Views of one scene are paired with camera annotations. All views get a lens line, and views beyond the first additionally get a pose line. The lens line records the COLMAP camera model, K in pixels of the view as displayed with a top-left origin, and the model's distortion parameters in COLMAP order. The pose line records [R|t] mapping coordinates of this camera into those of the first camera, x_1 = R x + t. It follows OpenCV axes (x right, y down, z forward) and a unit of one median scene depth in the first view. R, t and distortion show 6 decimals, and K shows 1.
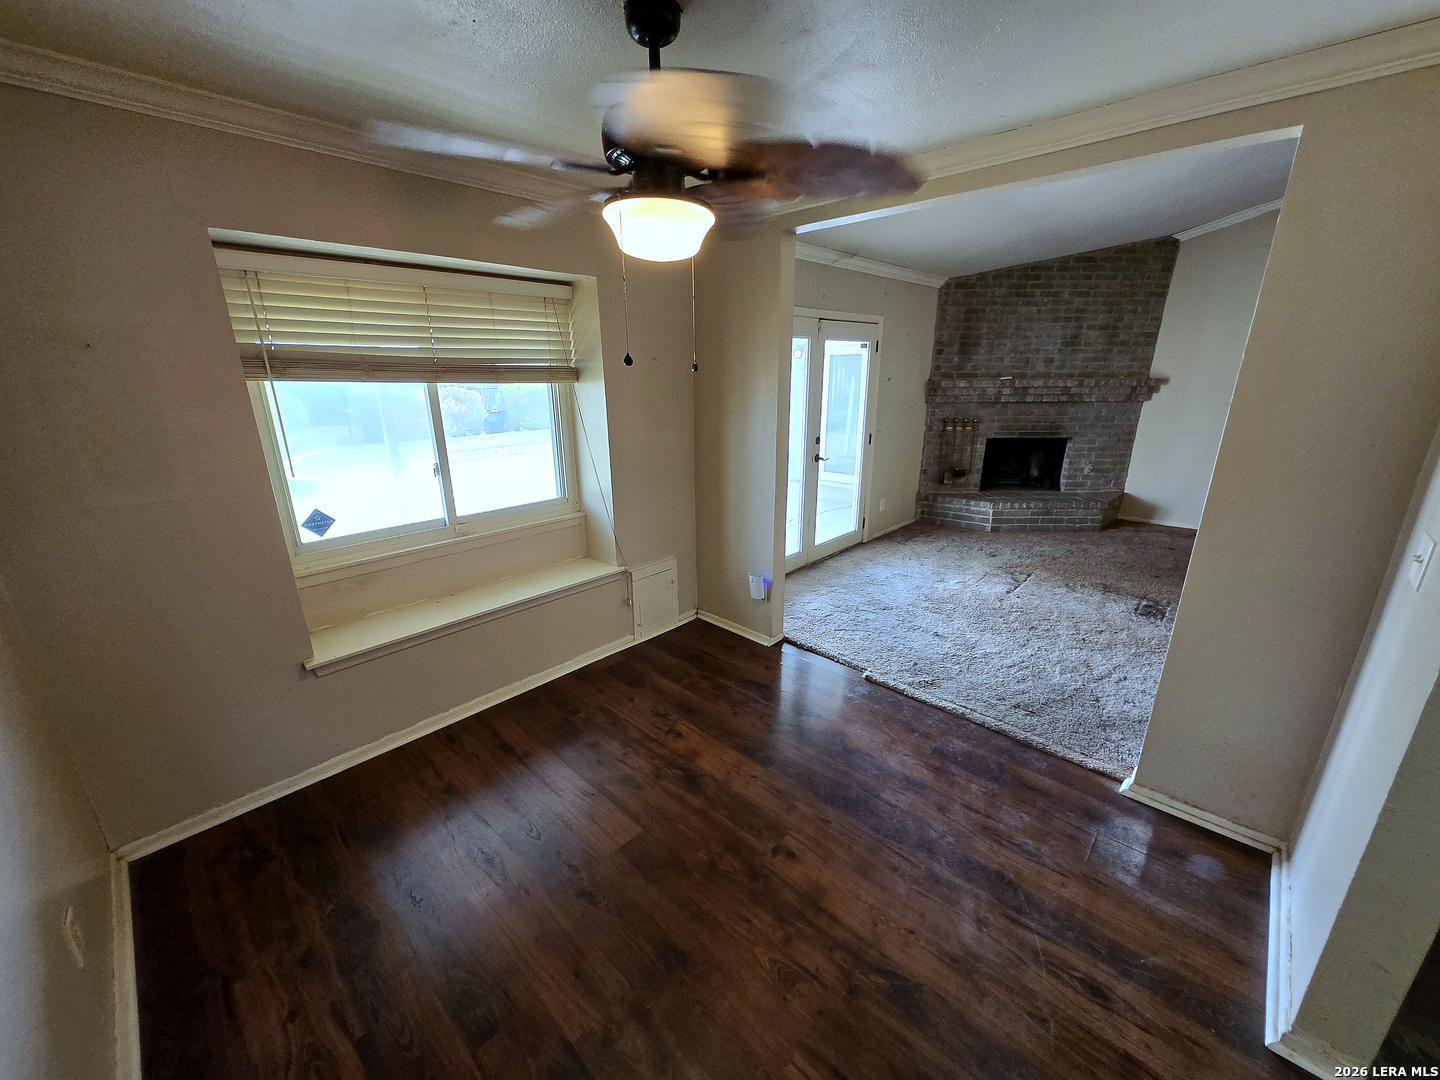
lens RADIAL K [[563.8, 0, 711.9], [0, 563.8, 542.2], [0, 0, 1]] dist [0.005070, -0.001367]
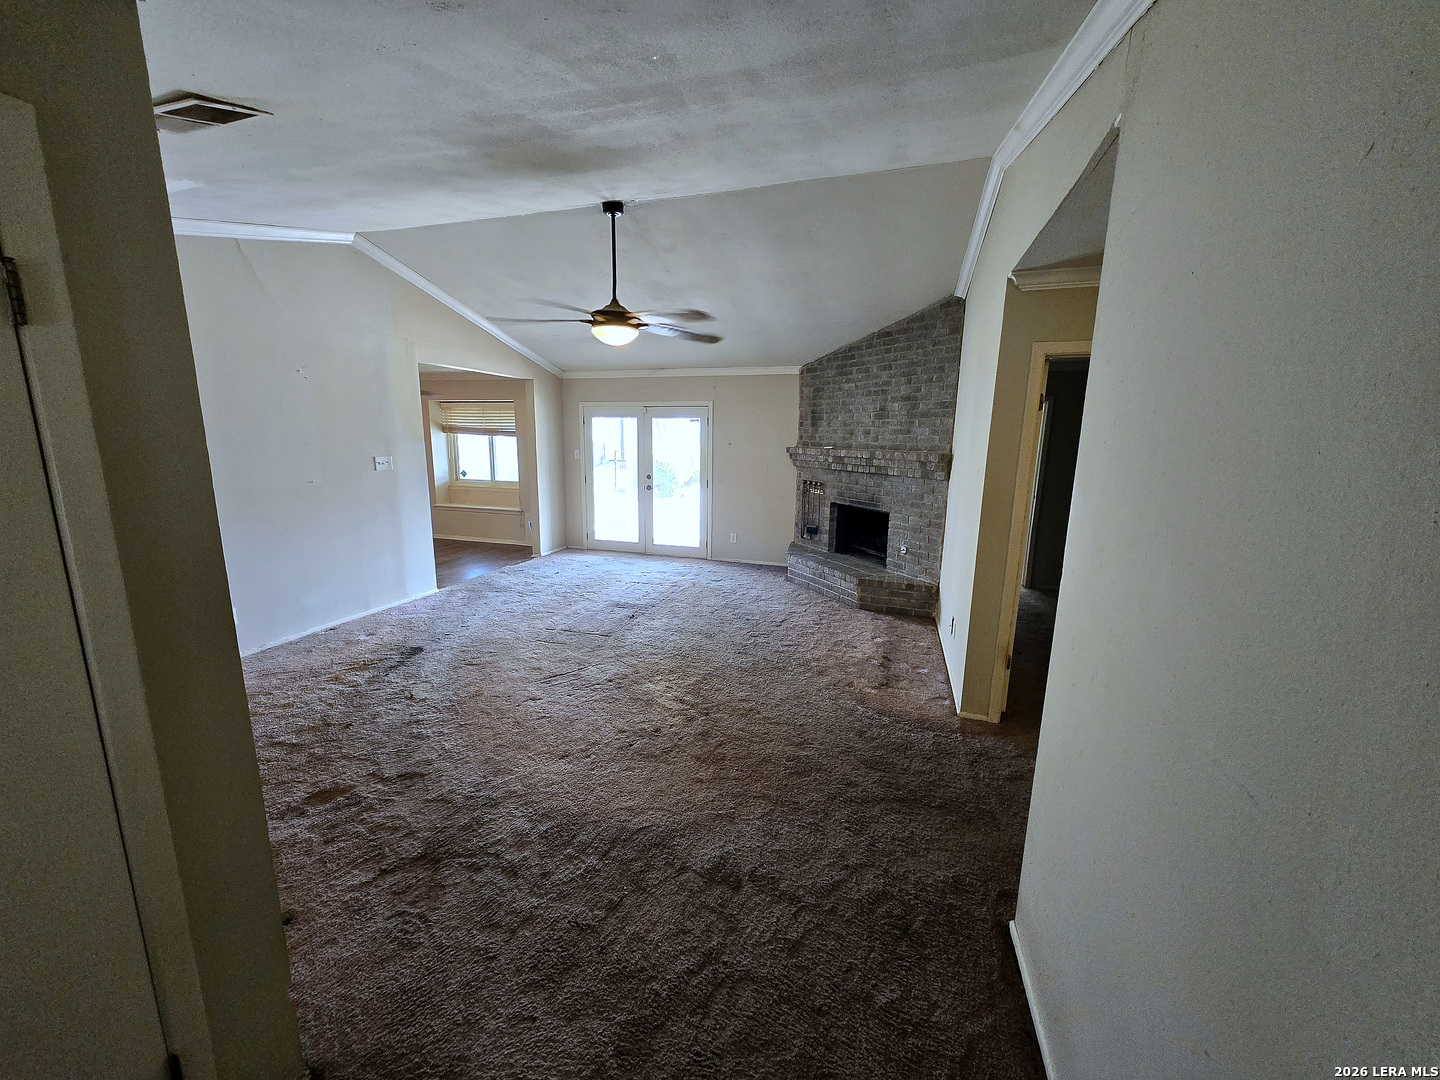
lens RADIAL K [[563.8, 0, 713.1], [0, 563.8, 541.3], [0, 0, 1]] dist [0.005070, -0.001367]
pose [[0.446303, 0.176281, -0.877348, 1.449175], [-0.282056, 0.958144, 0.049035, -0.110705], [0.849269, 0.225577, 0.477343, 0.340887]]
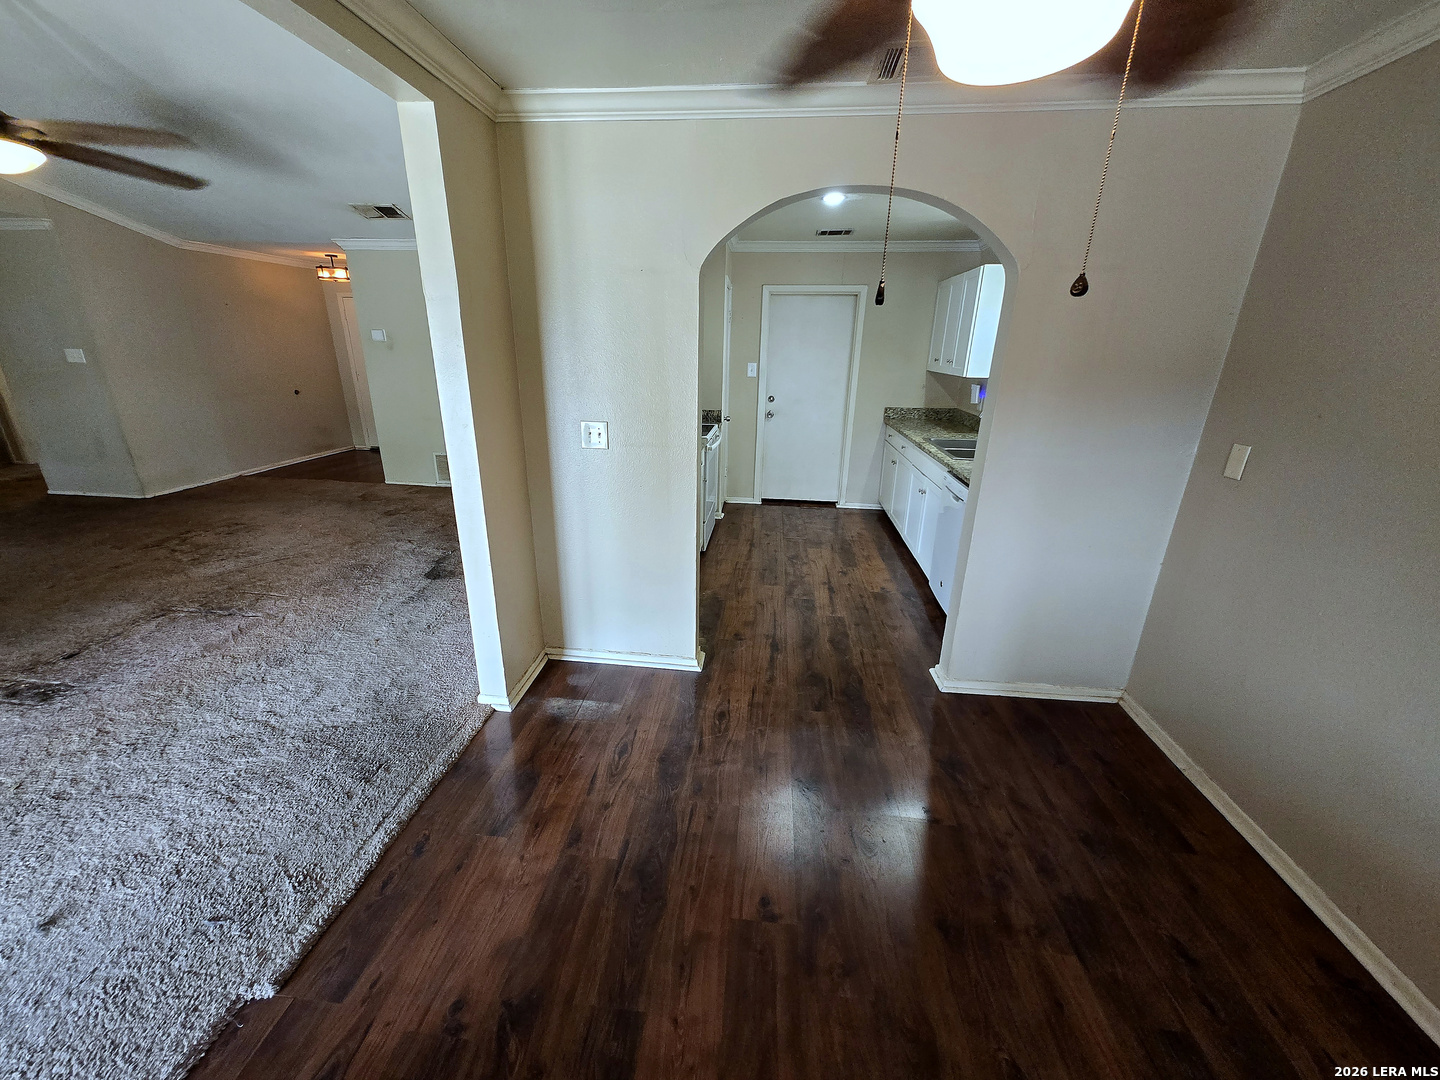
lens RADIAL K [[563.8, 0, 713.0], [0, 563.8, 542.1], [0, 0, 1]] dist [0.005070, -0.001367]
pose [[-0.608915, -0.269705, 0.745977, -0.109006], [0.224559, 0.843343, 0.488207, -0.121443], [-0.760786, 0.464793, -0.452959, 0.431588]]
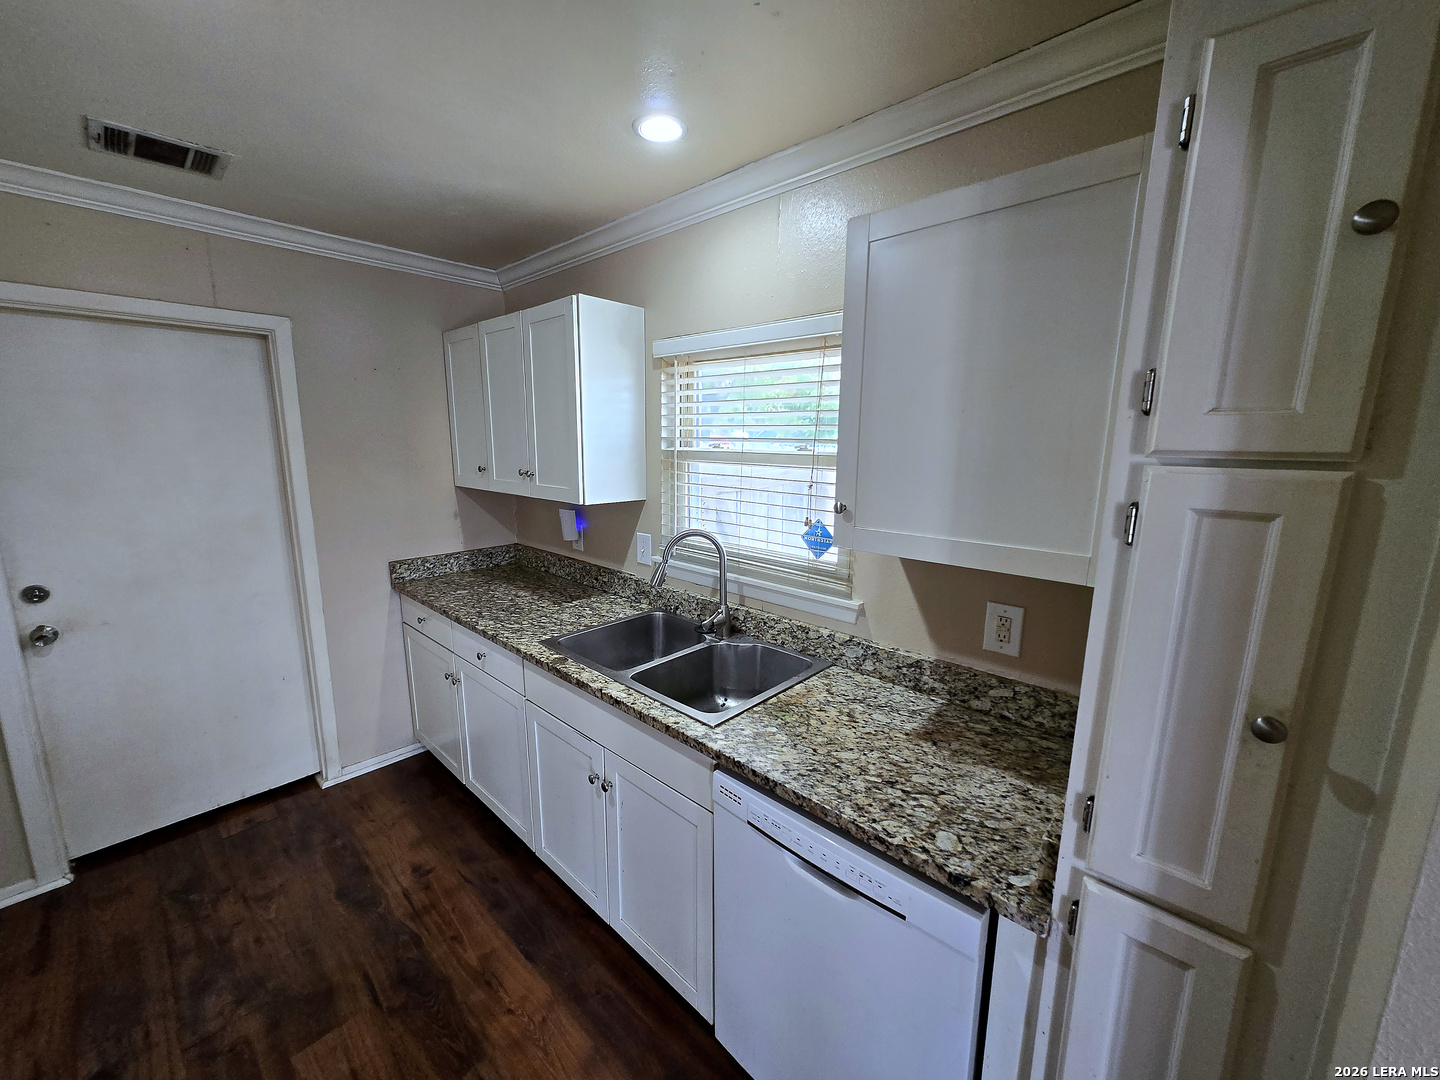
lens RADIAL K [[563.8, 0, 712.3], [0, 563.8, 542.9], [0, 0, 1]] dist [0.005070, -0.001367]
pose [[-0.999952, -0.002356, -0.009481, 0.229476], [-0.006507, 0.884478, 0.466537, -0.017975], [0.007286, 0.466577, -0.884451, 0.076788]]
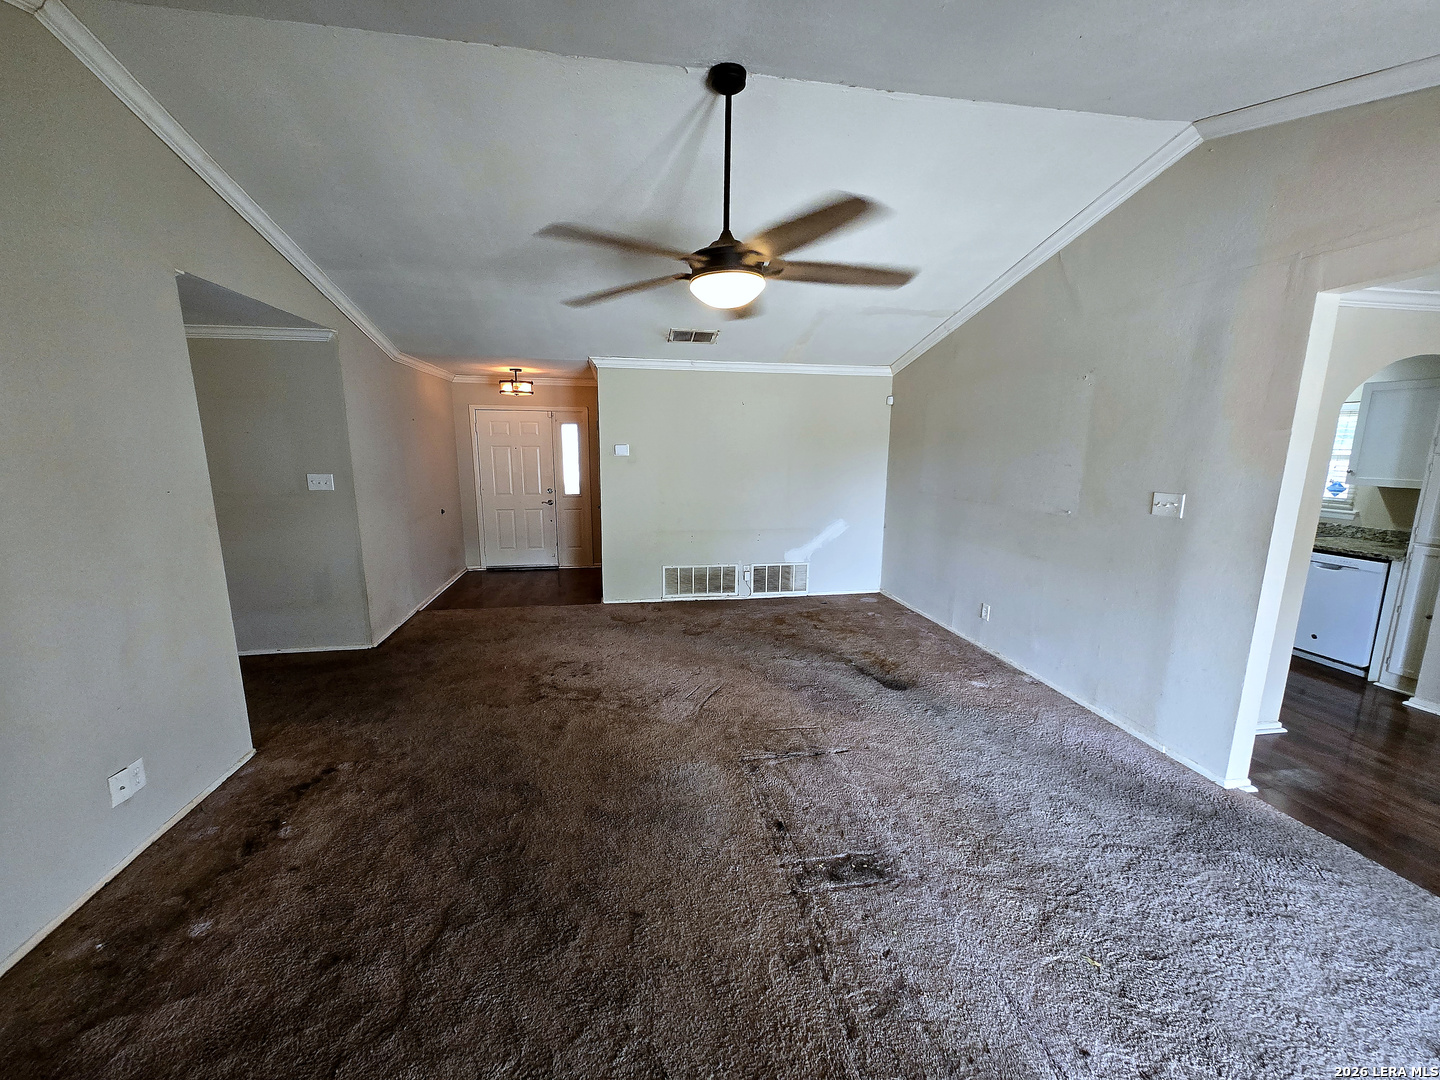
lens RADIAL K [[563.8, 0, 713.4], [0, 563.8, 541.4], [0, 0, 1]] dist [0.005070, -0.001367]
pose [[-0.807255, -0.098970, 0.581846, 0.416268], [0.178725, 0.898561, 0.400806, -0.300998], [-0.562492, 0.427543, -0.707679, 0.942195]]
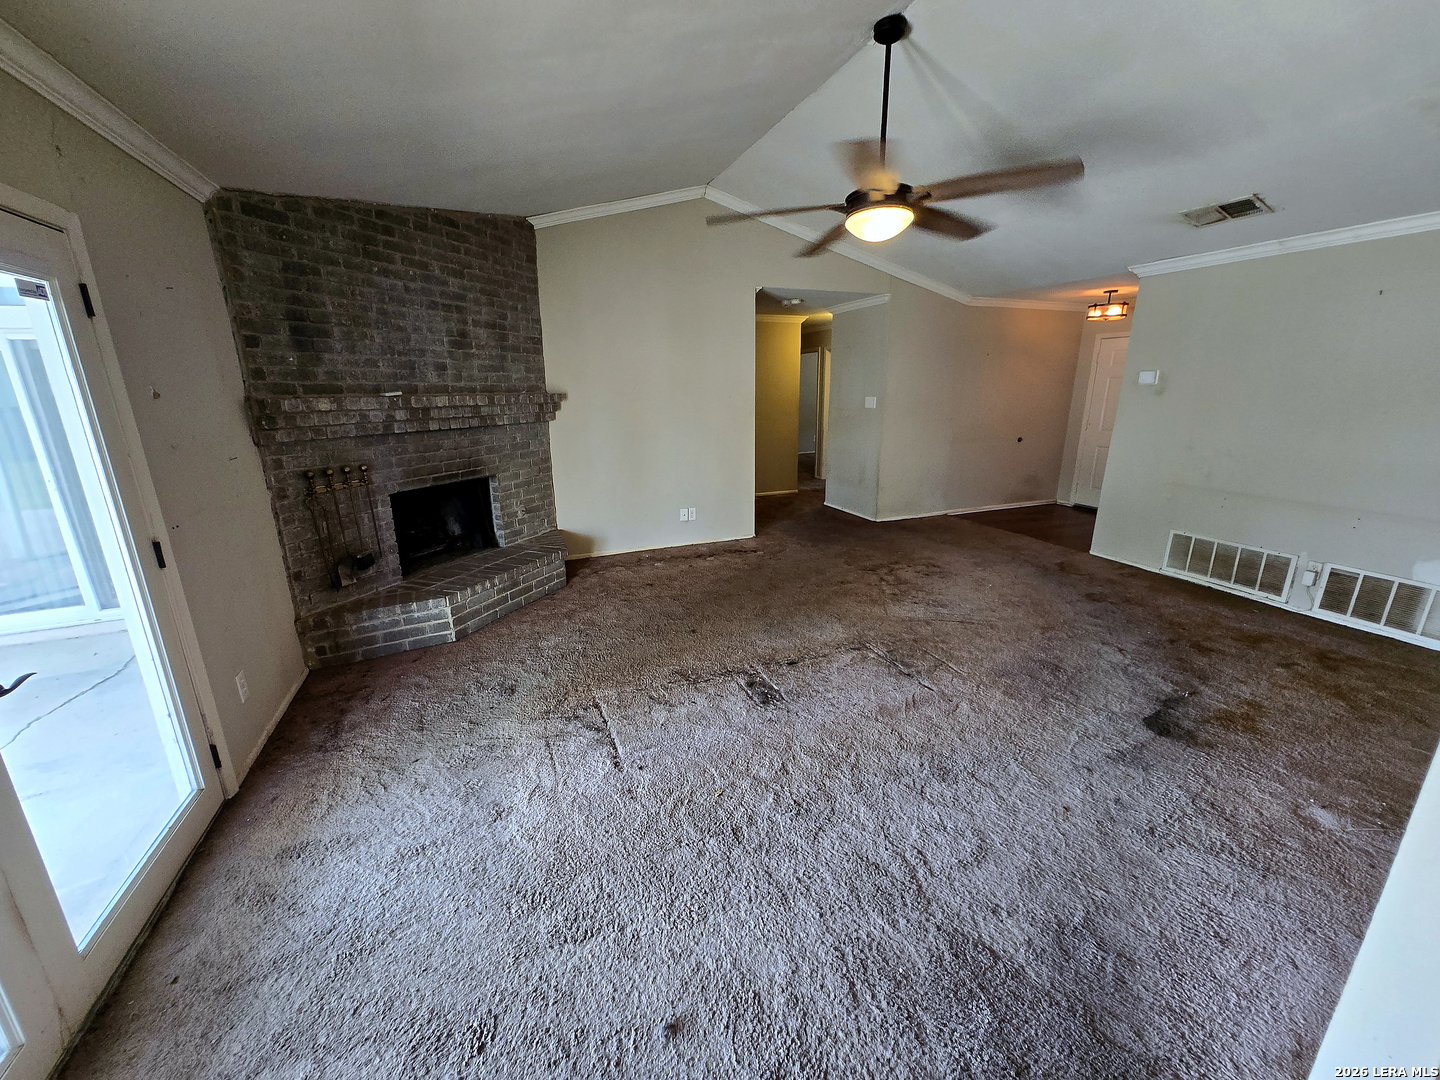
lens RADIAL K [[563.8, 0, 713.6], [0, 563.8, 542.4], [0, 0, 1]] dist [0.005070, -0.001367]
pose [[0.407949, -0.239719, 0.880973, 0.096352], [0.278063, 0.951698, 0.130202, -0.127791], [-0.869631, 0.191850, 0.454901, 0.475652]]
